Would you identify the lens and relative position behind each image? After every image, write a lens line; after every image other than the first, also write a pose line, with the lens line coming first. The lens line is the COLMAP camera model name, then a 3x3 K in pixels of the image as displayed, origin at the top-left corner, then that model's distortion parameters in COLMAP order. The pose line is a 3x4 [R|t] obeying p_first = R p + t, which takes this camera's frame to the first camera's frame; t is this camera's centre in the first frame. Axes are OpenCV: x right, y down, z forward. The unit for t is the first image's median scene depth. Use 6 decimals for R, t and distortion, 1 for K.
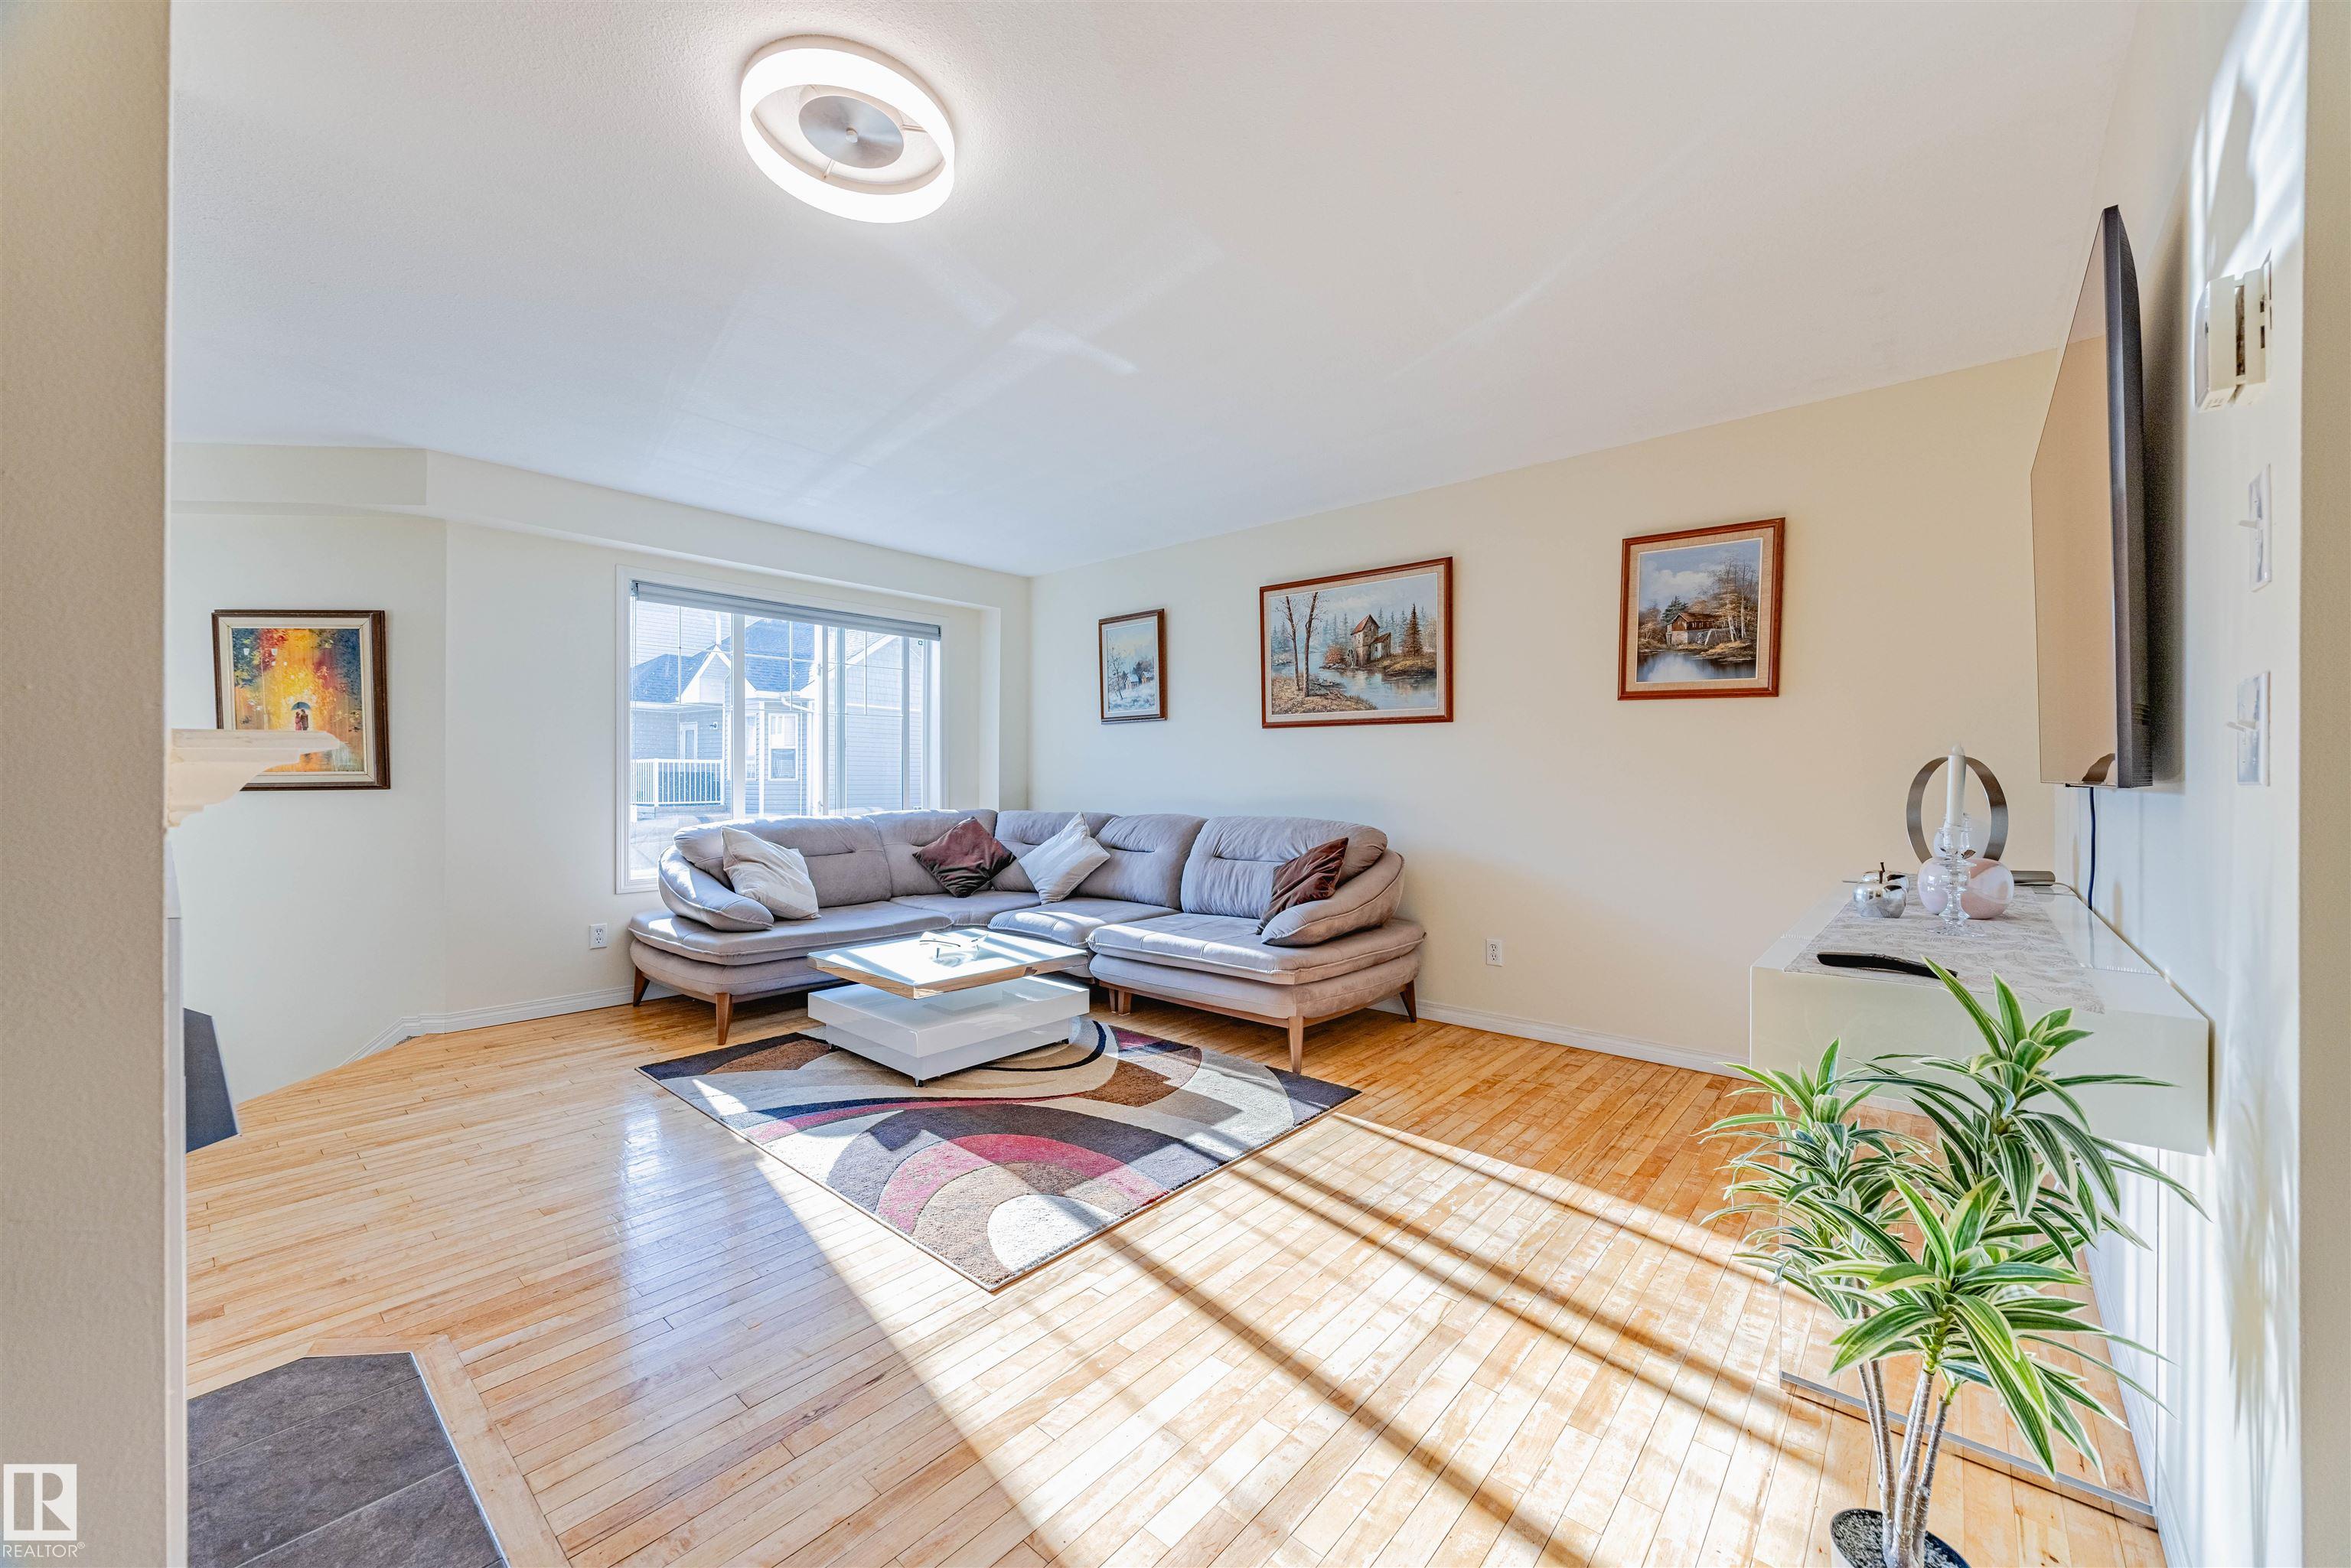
lens RADIAL K [[894.4, 0, 1184.0], [0, 894.4, 782.4], [0, 0, 1]] dist [0.003603, -0.002356]
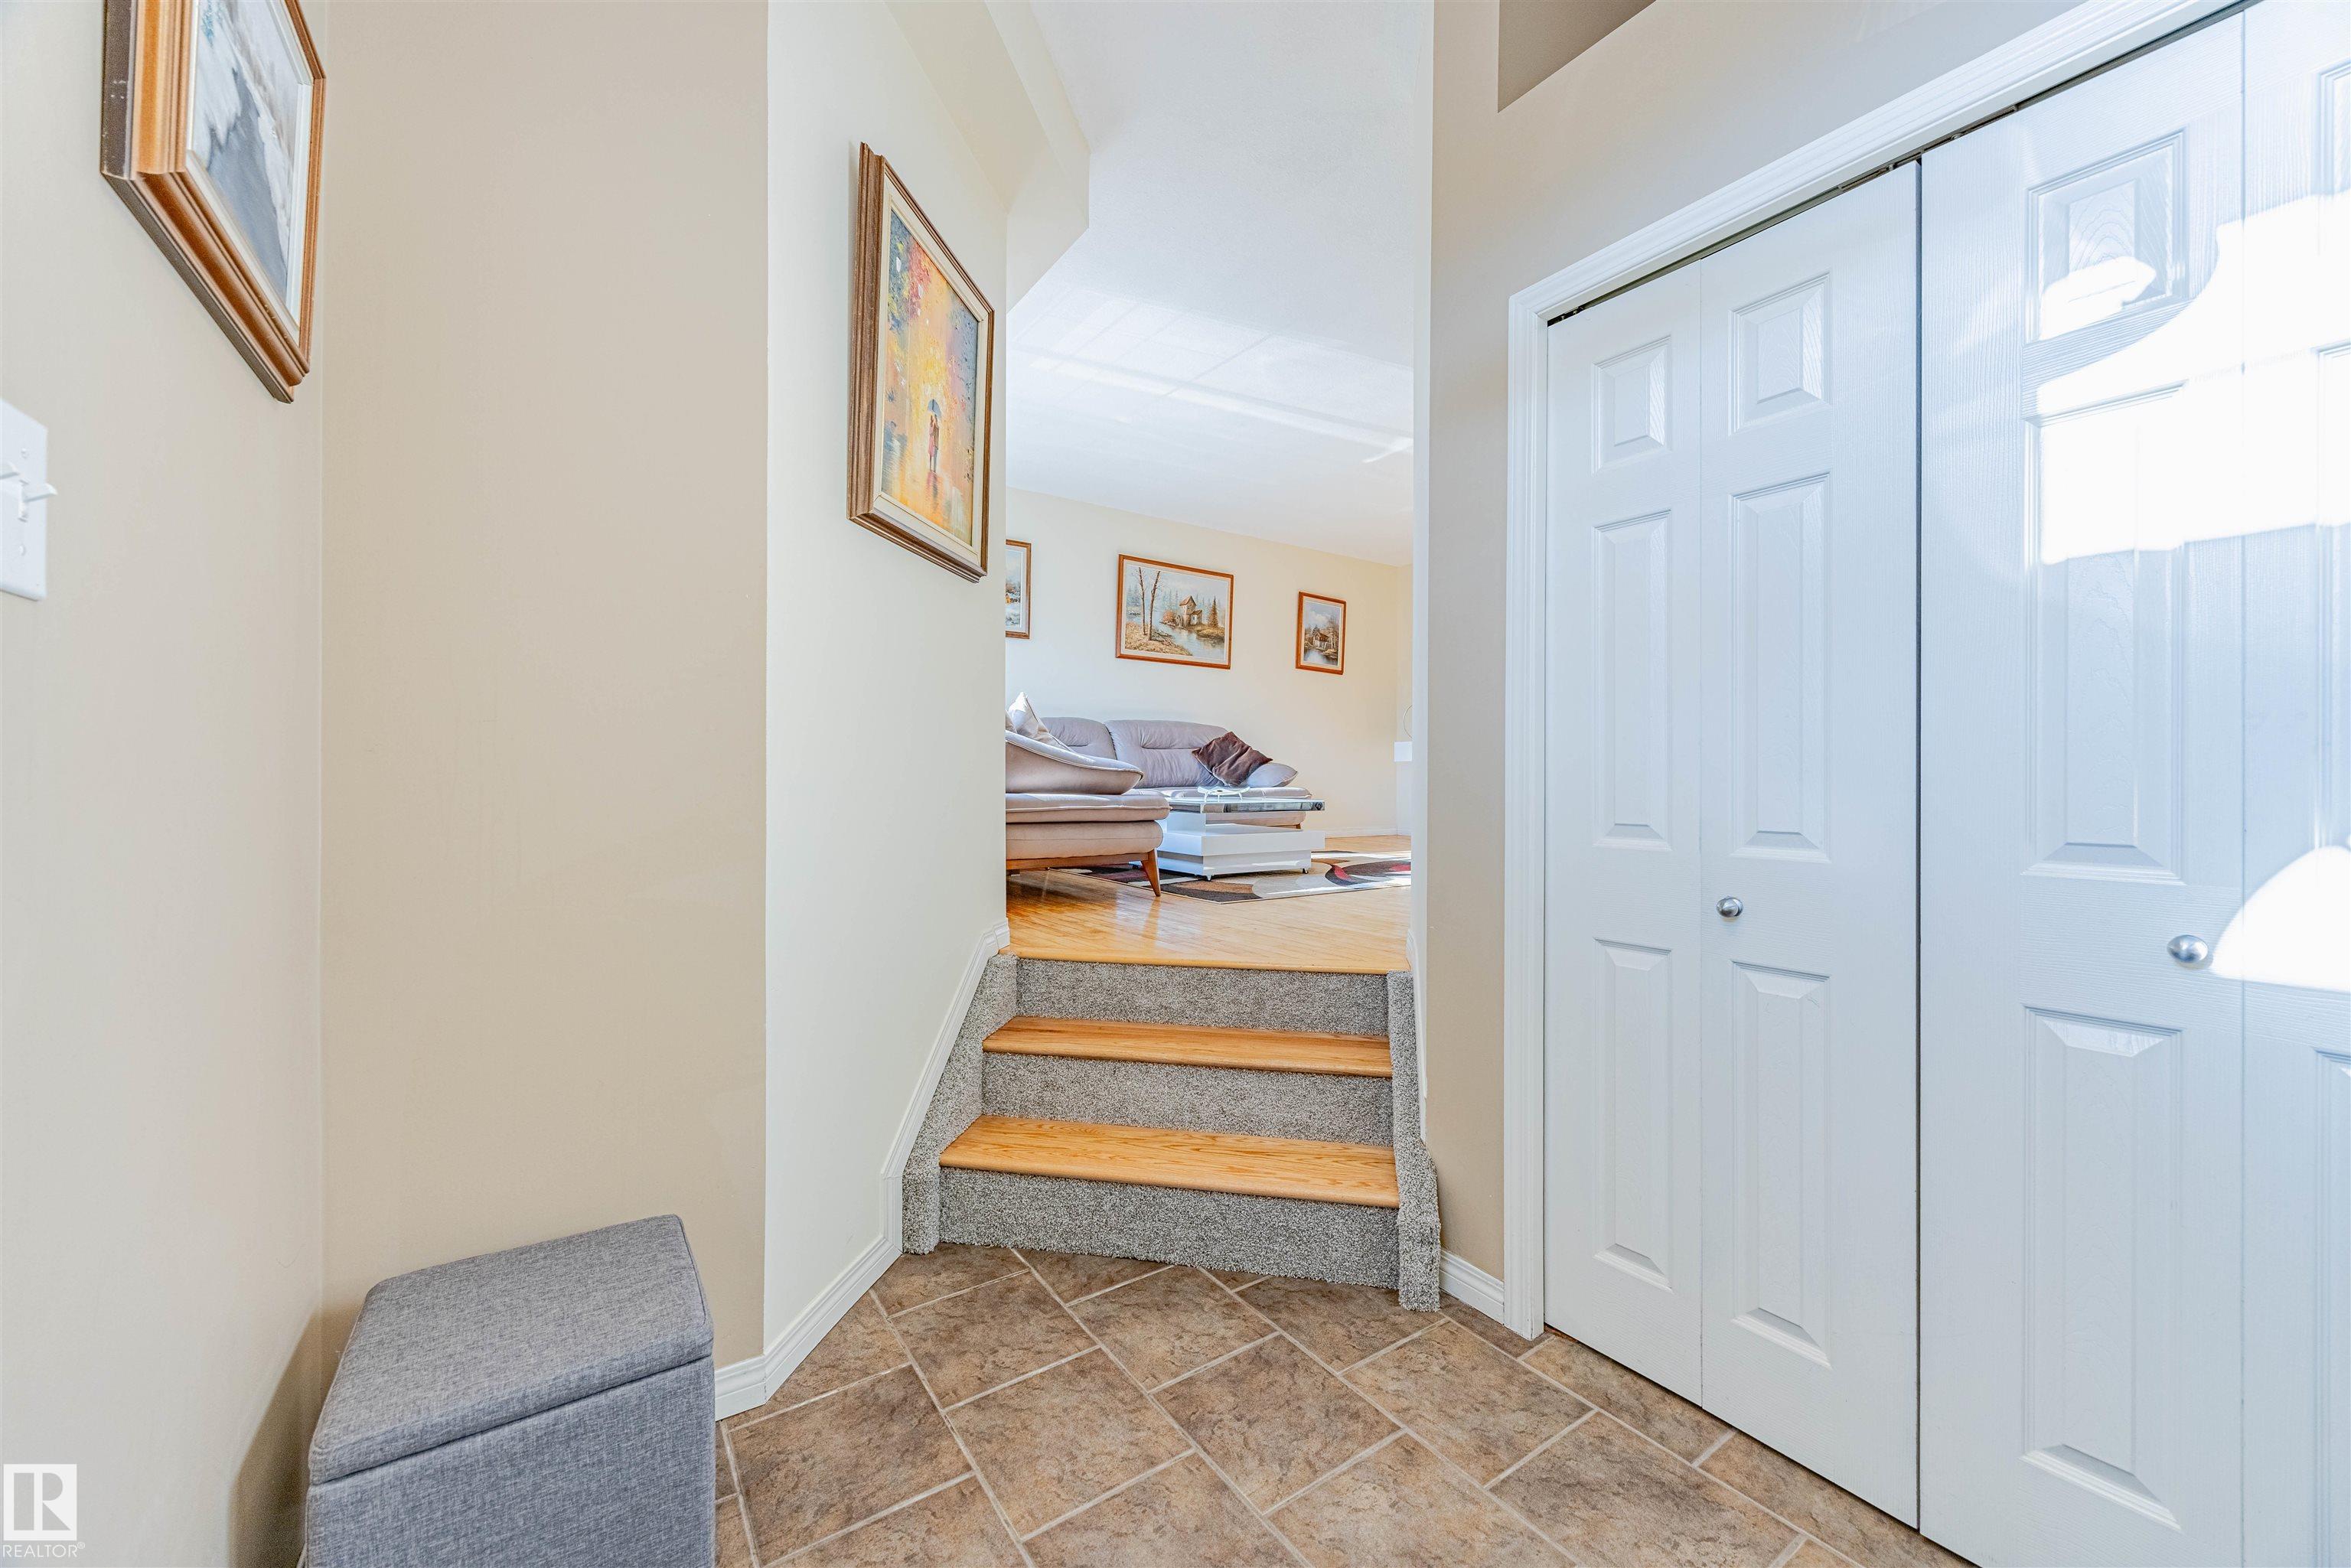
lens RADIAL K [[894.4, 0, 1184.0], [0, 894.4, 782.4], [0, 0, 1]] dist [0.003603, -0.002356]
pose [[0.254490, 0.000333, 0.967075, -1.652792], [0.004483, 0.999989, -0.001525, 0.181643], [-0.967065, 0.004724, 0.254486, 0.756562]]
